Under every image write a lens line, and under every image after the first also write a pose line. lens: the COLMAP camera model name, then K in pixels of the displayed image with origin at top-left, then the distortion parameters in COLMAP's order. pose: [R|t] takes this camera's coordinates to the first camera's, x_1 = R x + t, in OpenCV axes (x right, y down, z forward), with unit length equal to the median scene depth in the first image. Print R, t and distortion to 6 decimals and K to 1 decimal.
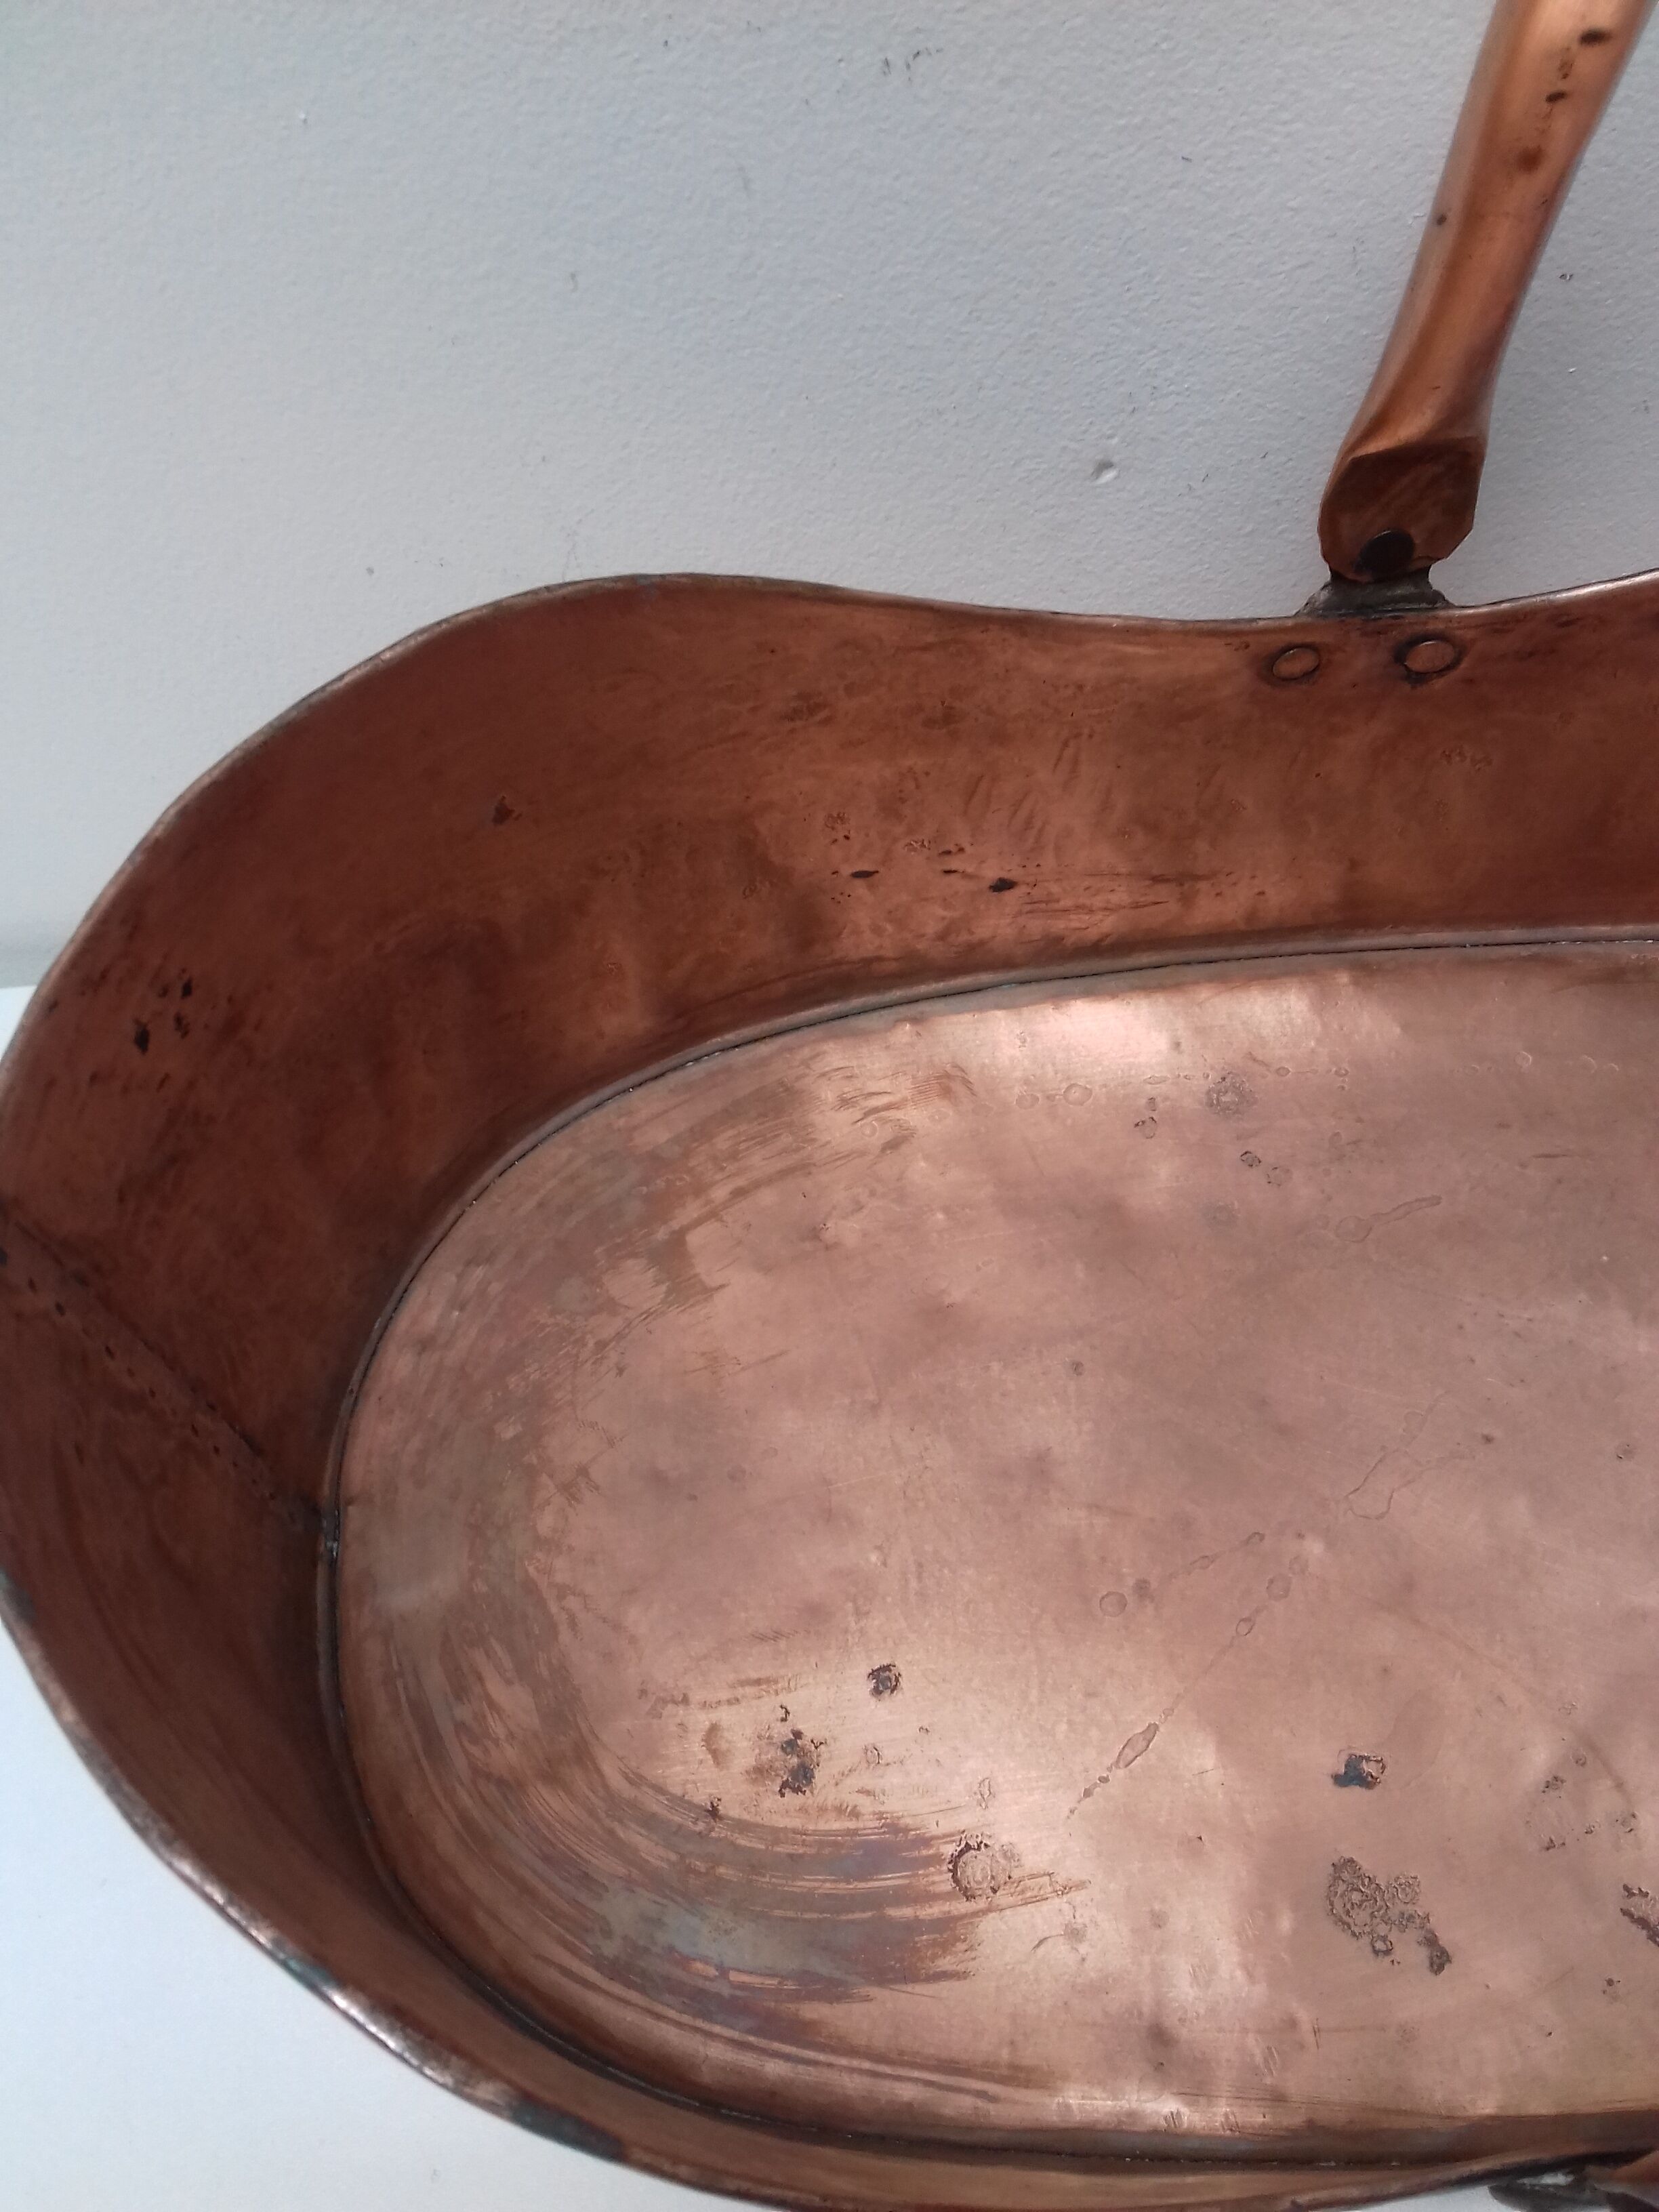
lens RADIAL K [[2093.4, 0, 829.5], [0, 2093.4, 1106.0], [0, 0, 1]] dist [0.089809, -0.179286]
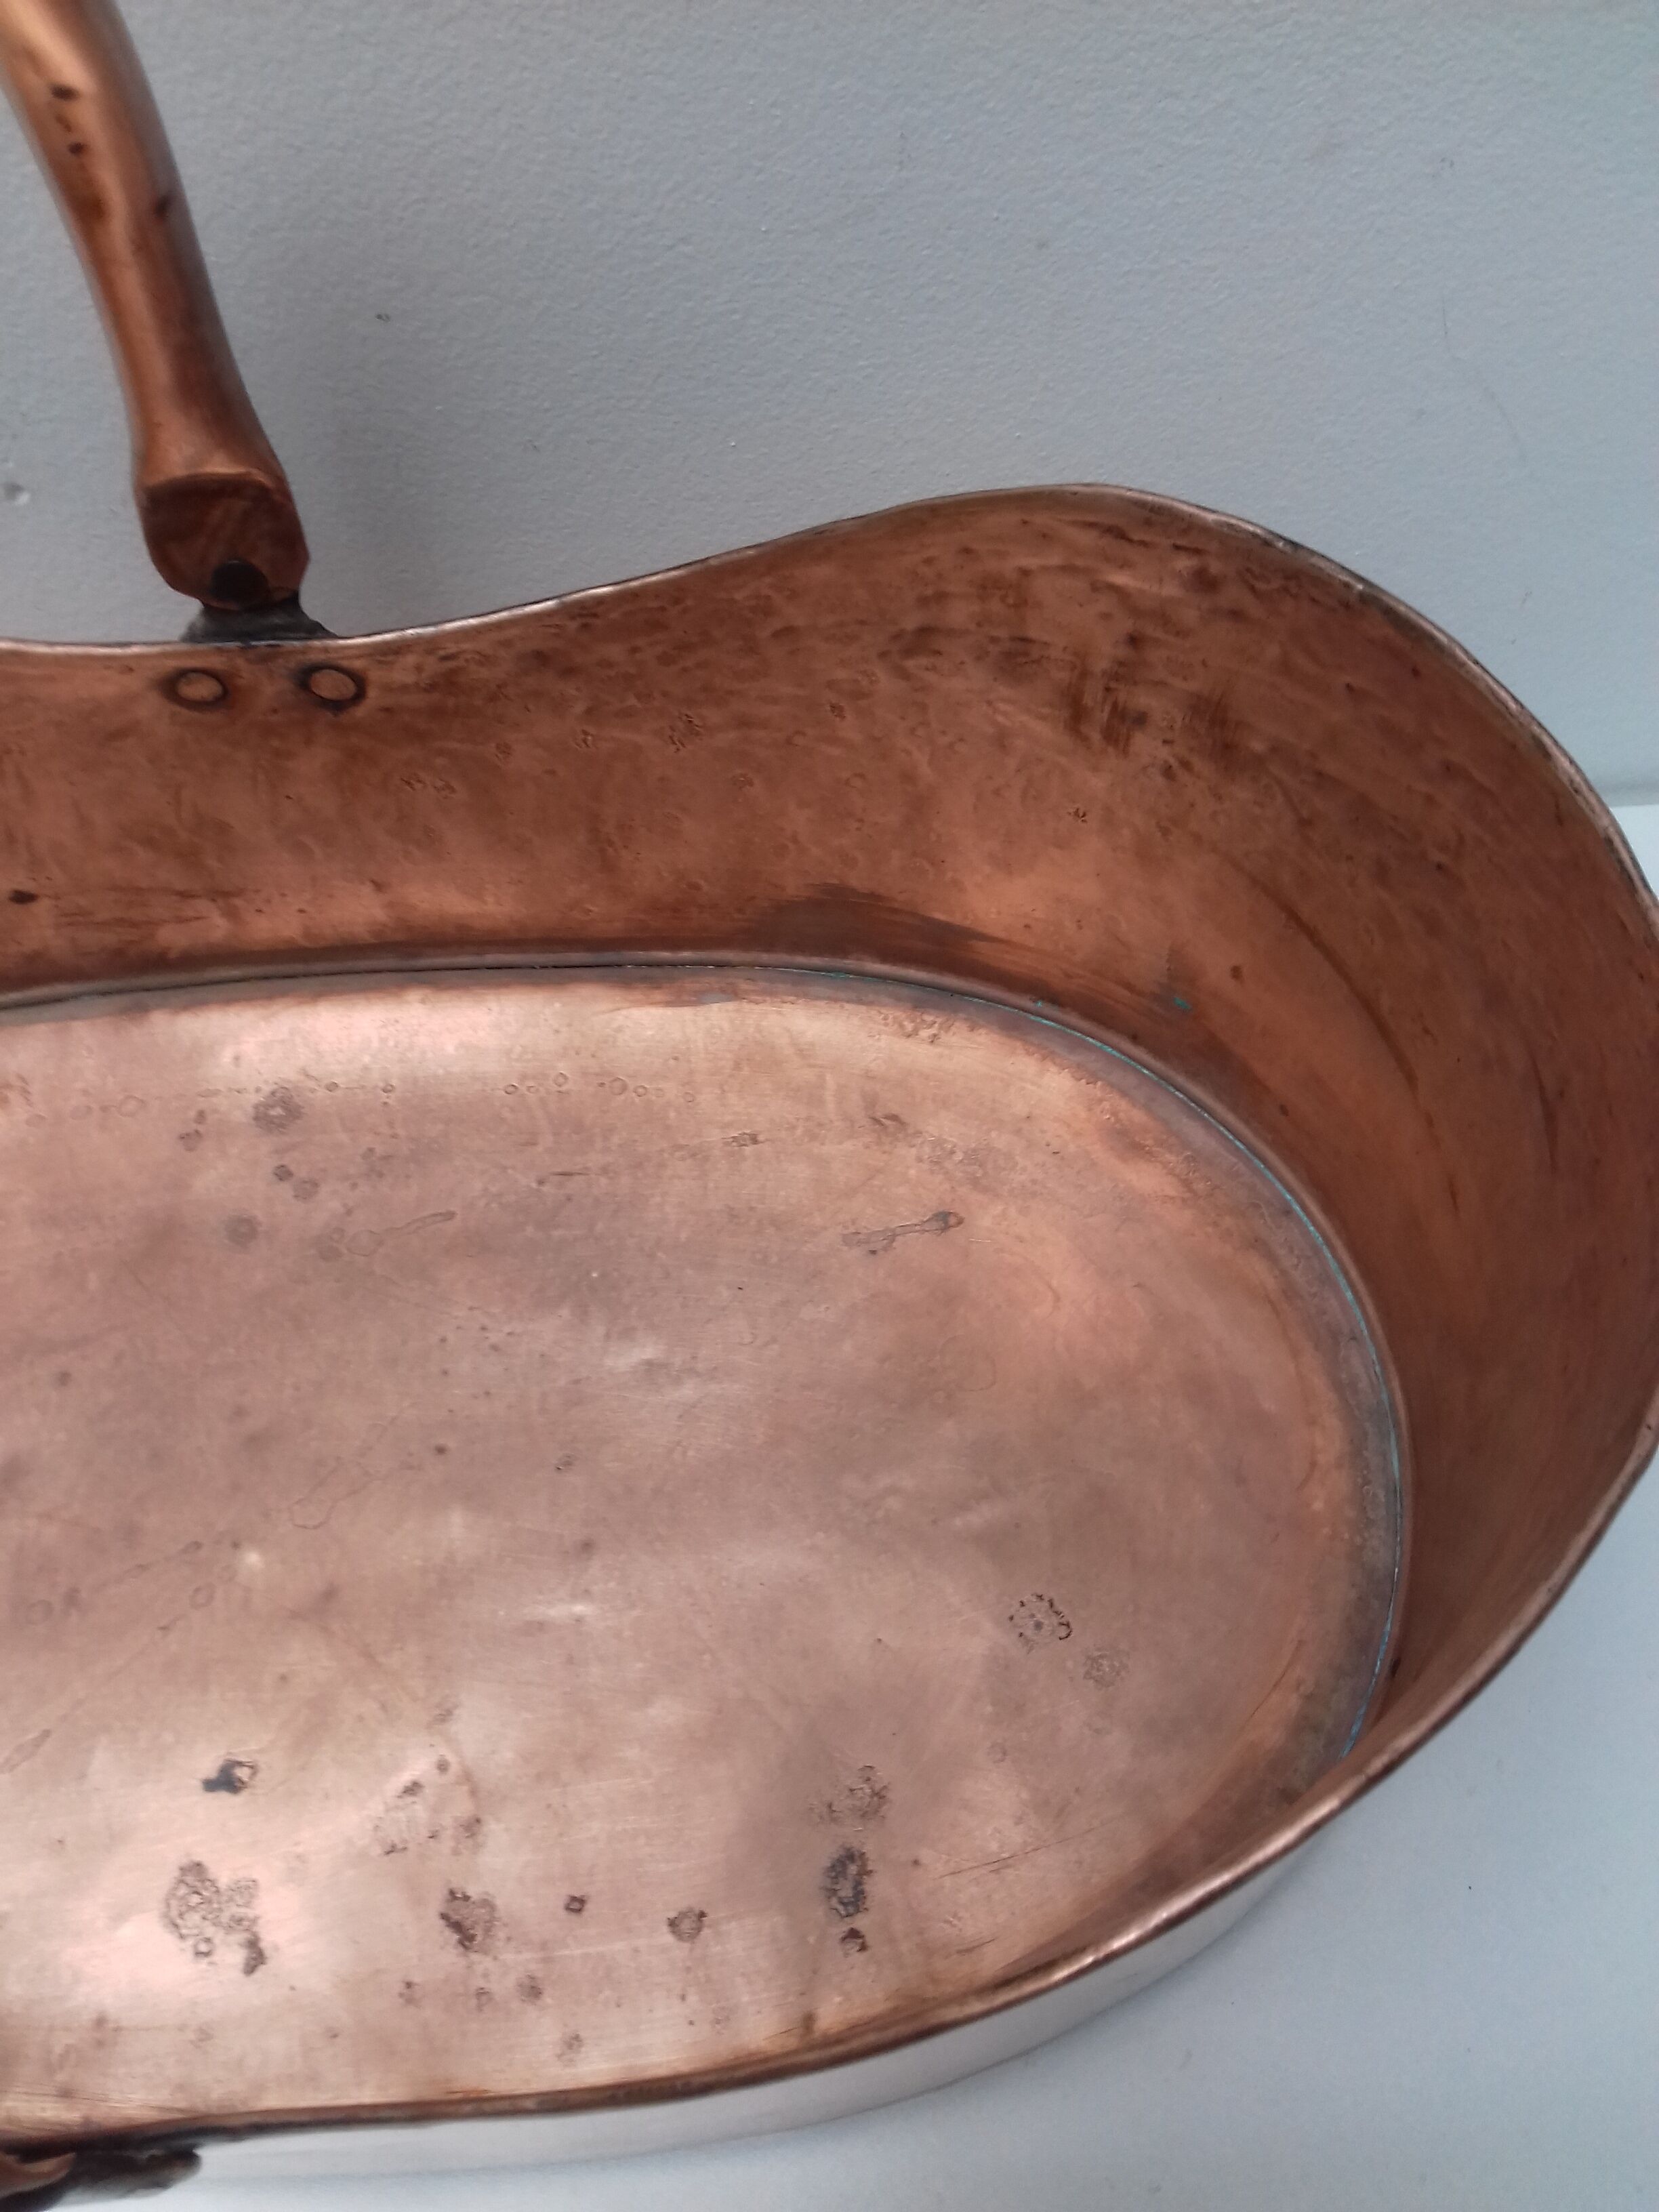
lens RADIAL K [[2093.4, 0, 829.5], [0, 2093.4, 1106.0], [0, 0, 1]] dist [0.089809, -0.179286]
pose [[0.999742, 0.014959, 0.017118, 0.474022], [-0.015007, 0.999884, 0.002676, -0.014507], [-0.017076, -0.002933, 0.999850, -0.022193]]
